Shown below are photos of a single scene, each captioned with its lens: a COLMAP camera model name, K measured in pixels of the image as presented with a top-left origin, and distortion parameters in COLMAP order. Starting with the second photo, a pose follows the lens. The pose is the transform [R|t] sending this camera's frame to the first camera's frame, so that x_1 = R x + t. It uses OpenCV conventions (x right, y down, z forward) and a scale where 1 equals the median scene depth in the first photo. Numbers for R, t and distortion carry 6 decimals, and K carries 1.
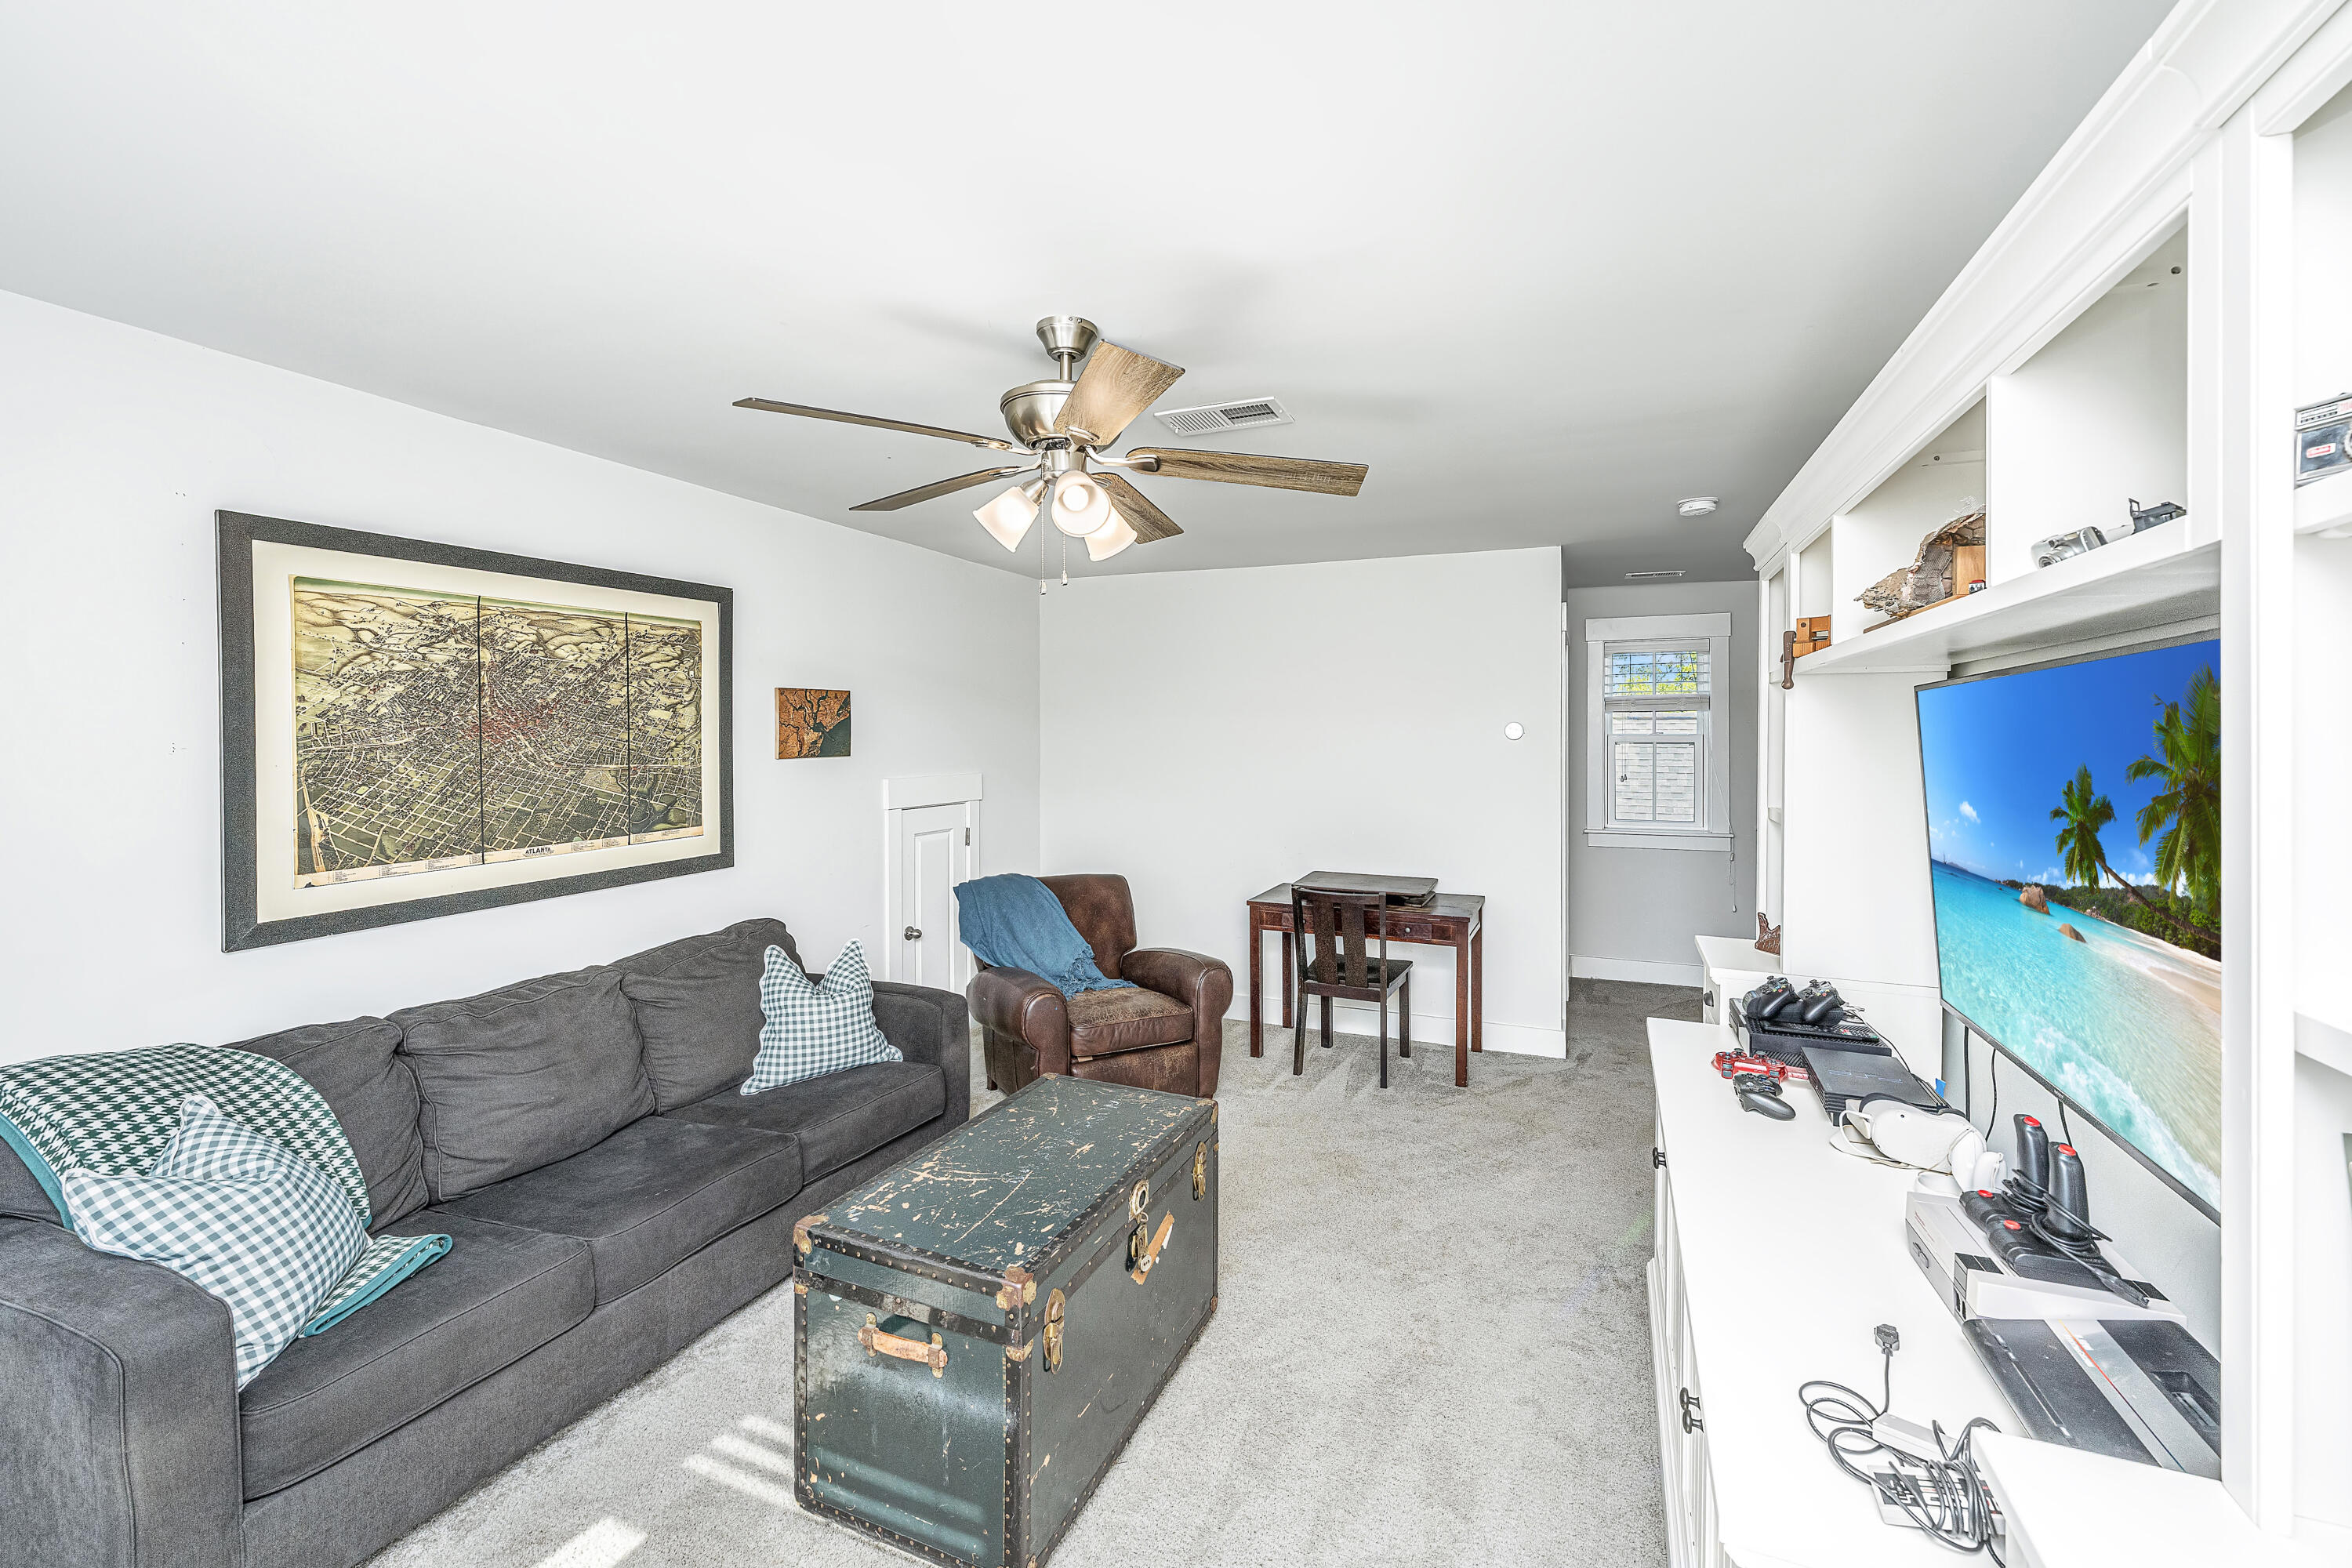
lens RADIAL K [[962.4, 0, 1151.5], [0, 962.4, 726.2], [0, 0, 1]] dist [0.006534, -0.001109]
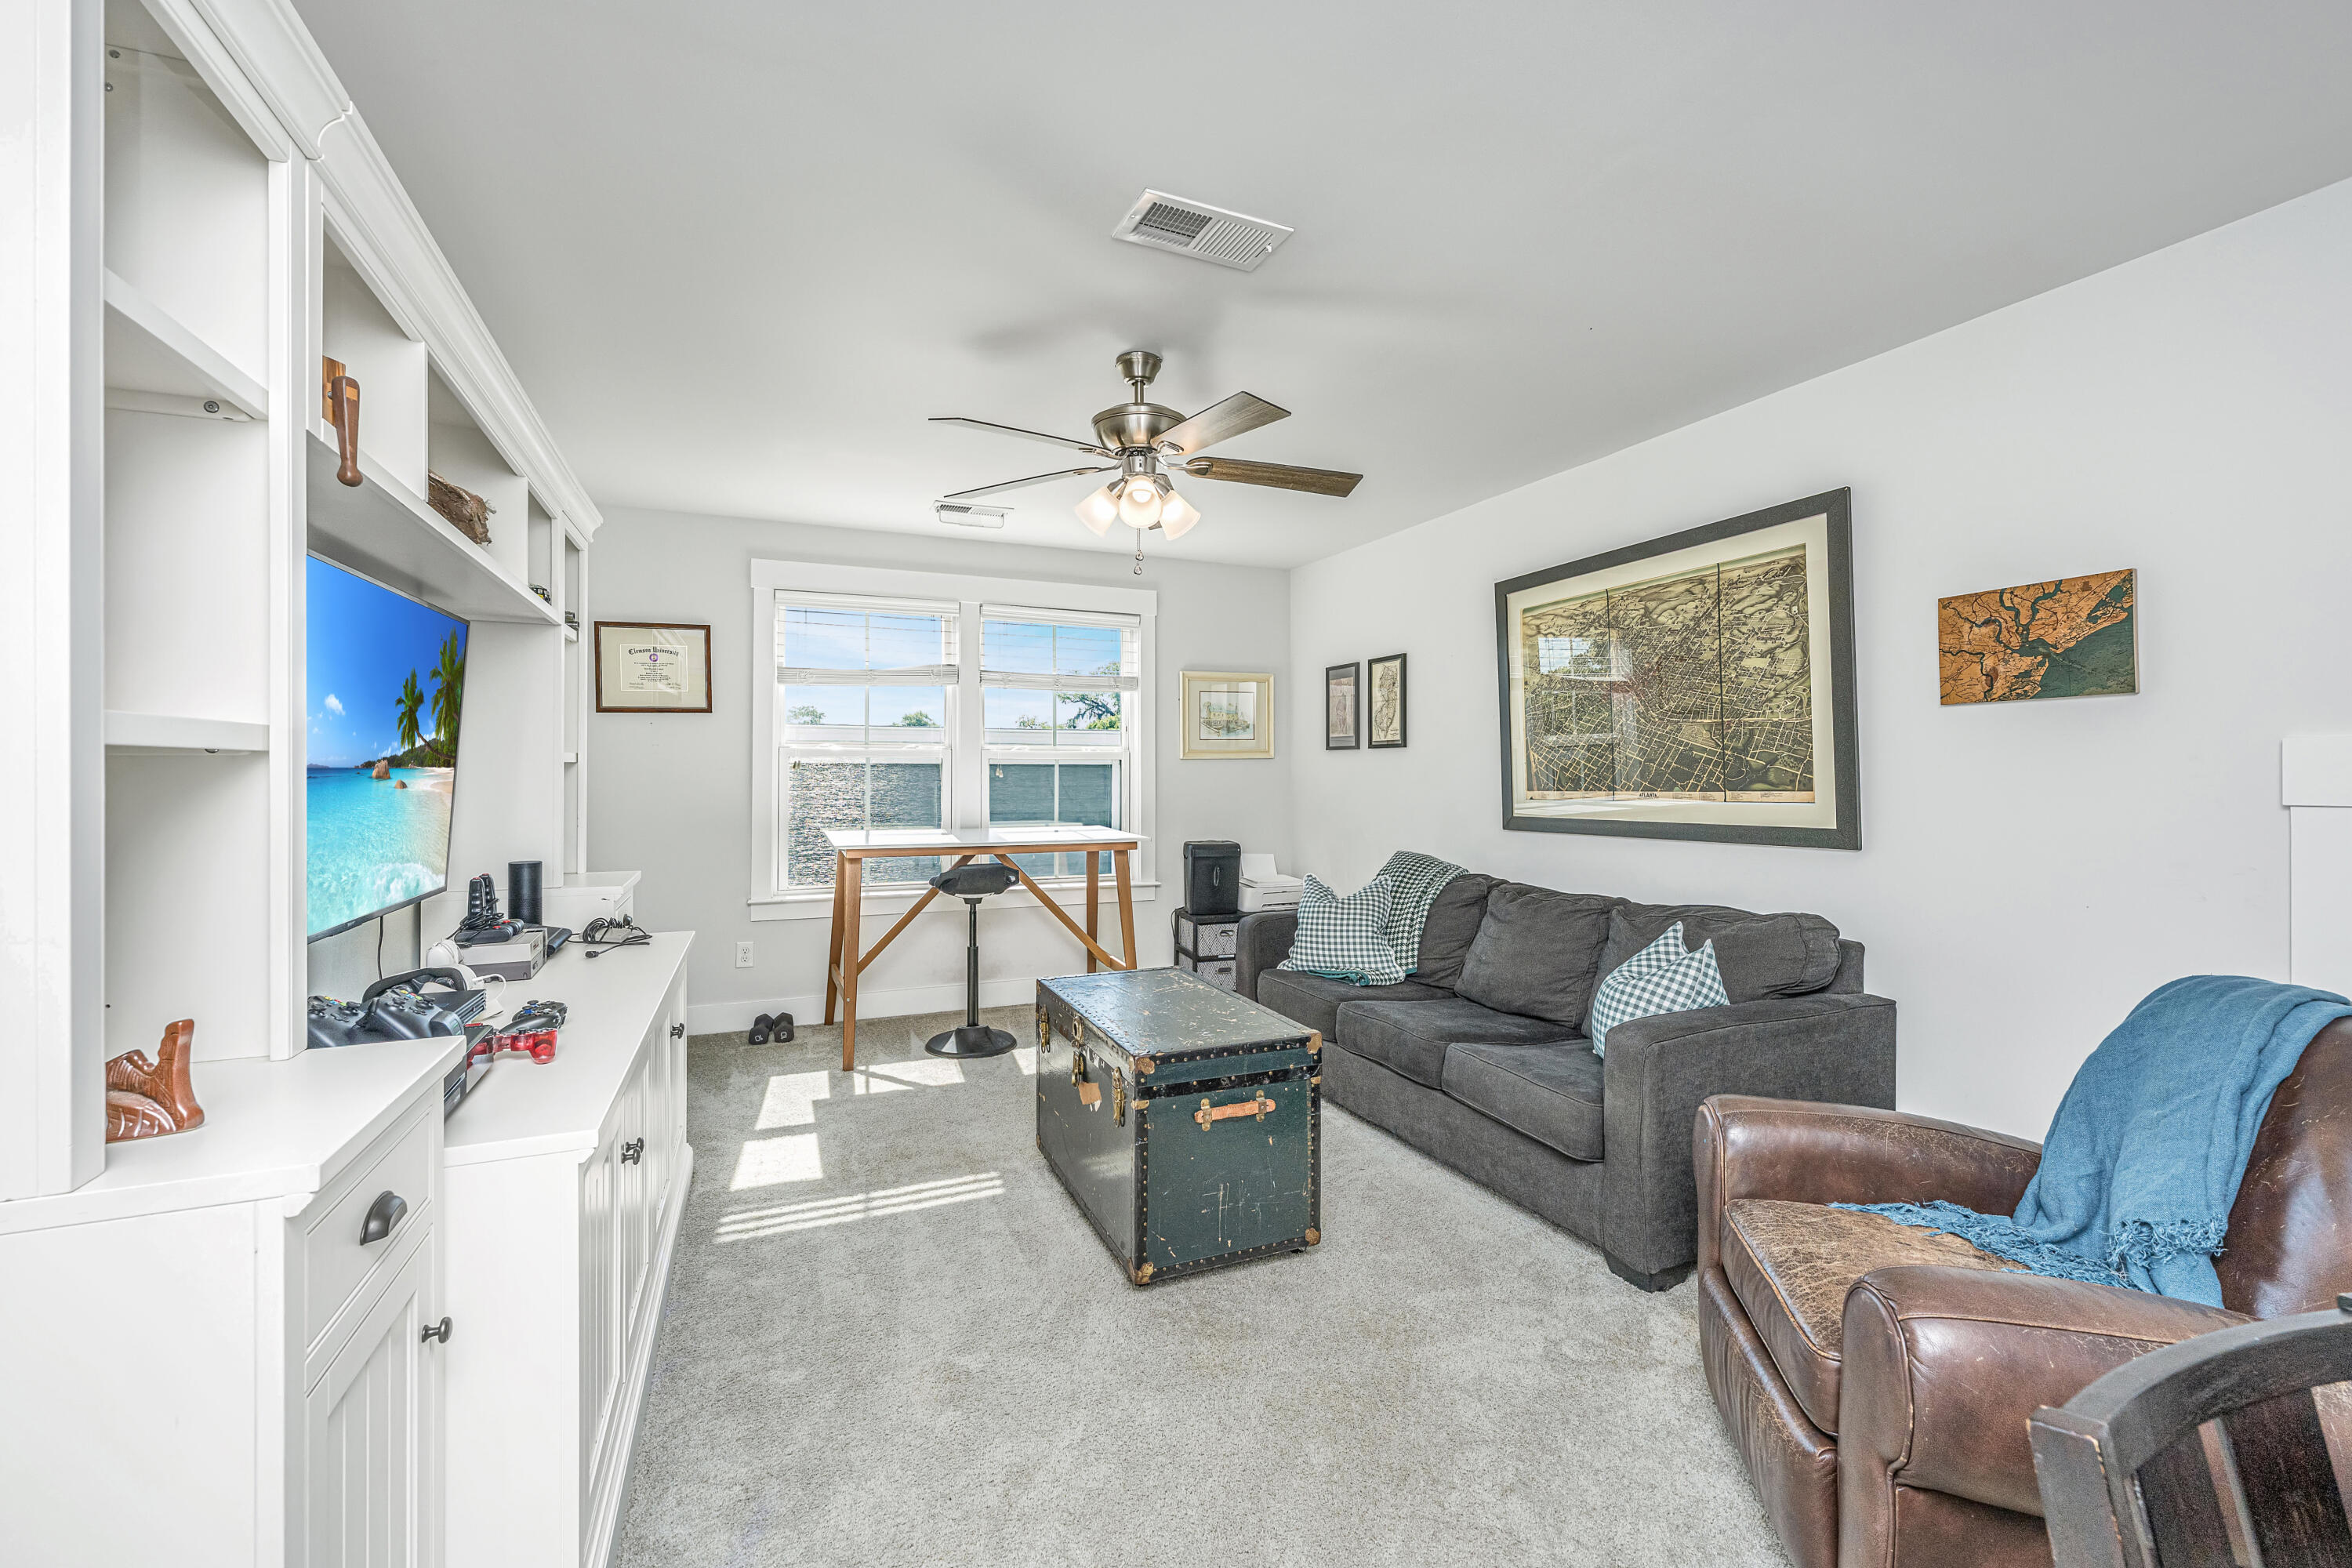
lens RADIAL K [[962.4, 0, 1159.2], [0, 962.4, 777.1], [0, 0, 1]] dist [0.006534, -0.001109]
pose [[-0.674306, 0.005502, -0.738431, 0.563050], [0.007114, 0.999974, 0.000955, 0.094245], [0.738418, -0.004609, -0.674328, 1.244584]]
